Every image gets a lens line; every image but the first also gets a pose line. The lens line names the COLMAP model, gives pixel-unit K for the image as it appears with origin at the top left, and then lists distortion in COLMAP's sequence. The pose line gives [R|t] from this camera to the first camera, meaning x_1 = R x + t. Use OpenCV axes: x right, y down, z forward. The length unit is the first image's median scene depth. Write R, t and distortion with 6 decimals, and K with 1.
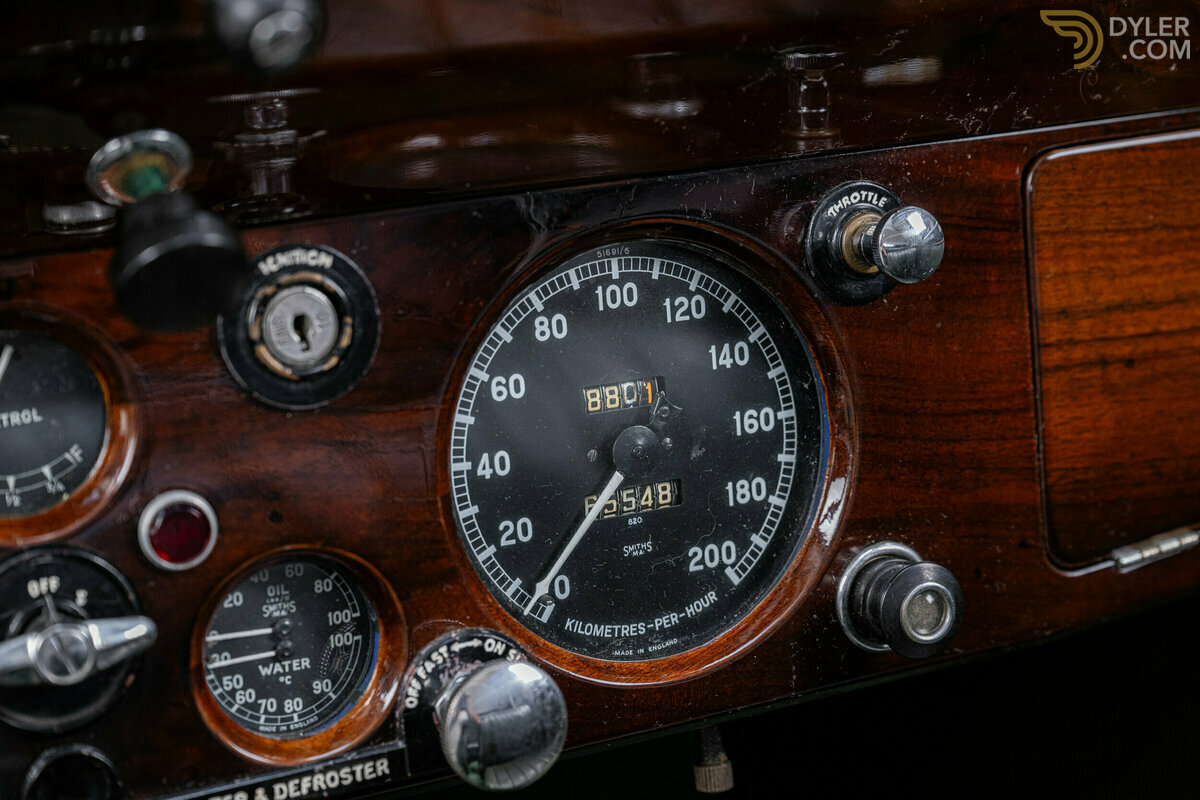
lens RADIAL K [[2410.3, 0, 600.2], [0, 2410.3, 398.1], [0, 0, 1]] dist [-0.032662, 0.000000]
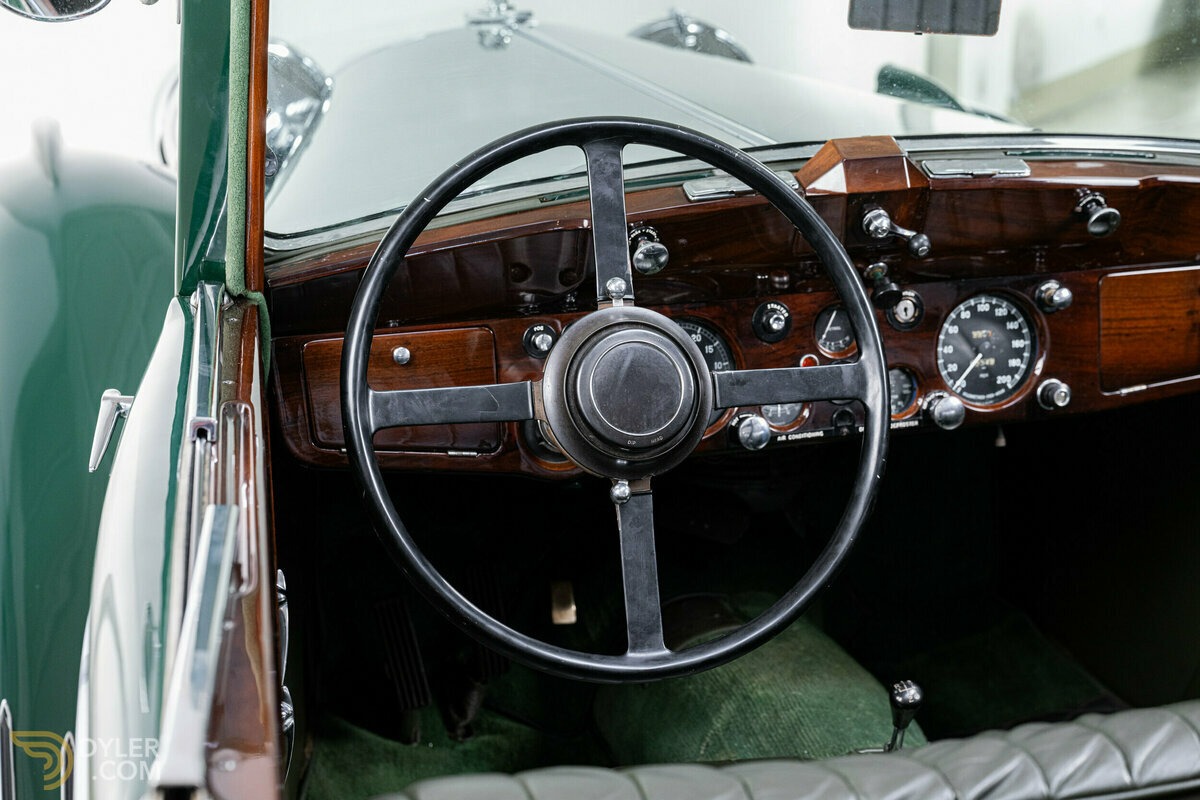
lens RADIAL K [[2133.5, 0, 600.3], [0, 2133.5, 404.3], [0, 0, 1]] dist [0.016474, 0.000000]
pose [[0.989204, 0.067240, -0.130209, -0.136848], [-0.066043, 0.997726, 0.013492, 0.100315], [0.130820, -0.004747, 0.991395, -2.322257]]
